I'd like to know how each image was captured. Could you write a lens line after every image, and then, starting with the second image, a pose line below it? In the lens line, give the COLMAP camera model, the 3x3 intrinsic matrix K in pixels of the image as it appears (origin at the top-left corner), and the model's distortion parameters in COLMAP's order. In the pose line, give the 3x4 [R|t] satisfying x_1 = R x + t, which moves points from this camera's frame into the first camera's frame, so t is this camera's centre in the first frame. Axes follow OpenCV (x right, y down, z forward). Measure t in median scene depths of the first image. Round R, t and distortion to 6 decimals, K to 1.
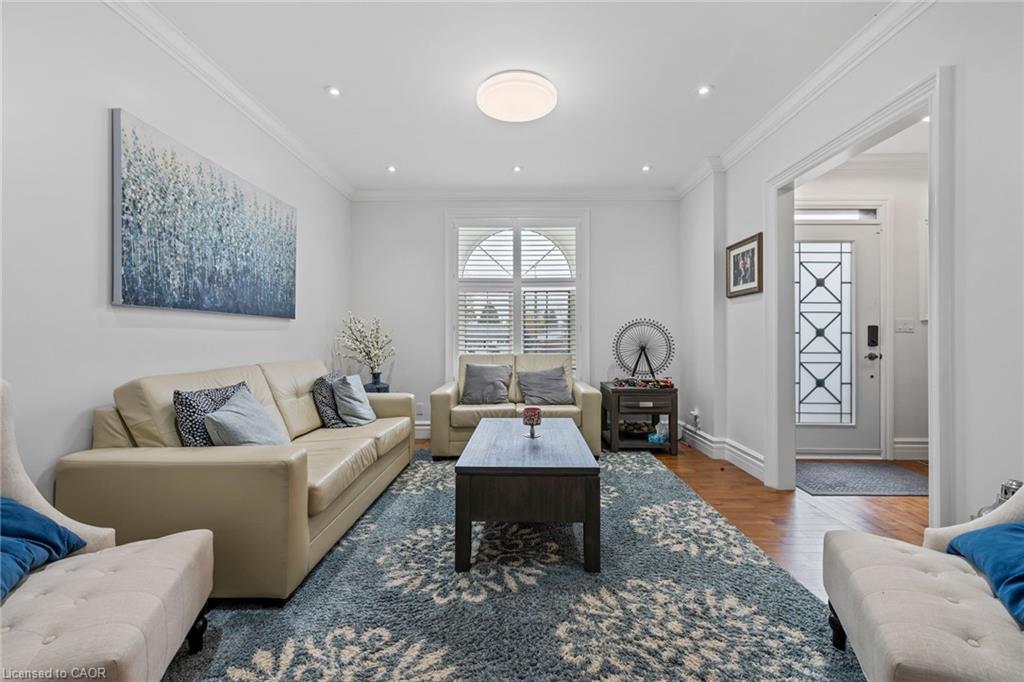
lens RADIAL K [[433.8, 0, 514.4], [0, 433.8, 339.2], [0, 0, 1]] dist [0.001143, 0.000350]
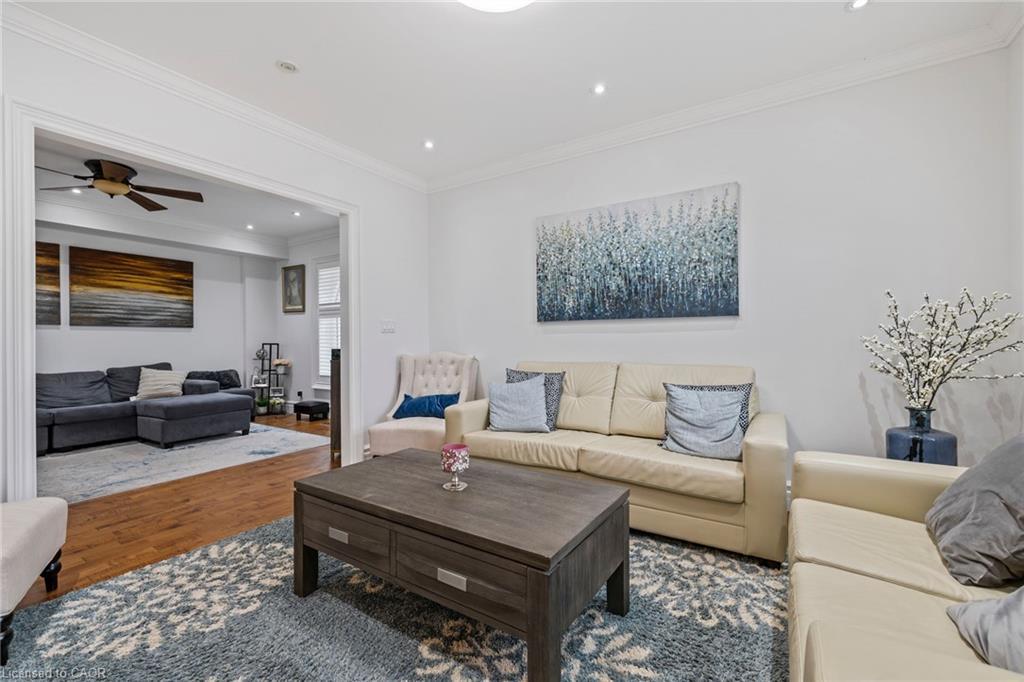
lens RADIAL K [[433.8, 0, 513.6], [0, 433.8, 340.1], [0, 0, 1]] dist [0.001143, 0.000350]
pose [[-0.523945, 0.000315, -0.851752, 0.659585], [0.002469, 0.999996, -0.001149, 0.000382], [0.851749, -0.002705, -0.523944, 1.677365]]
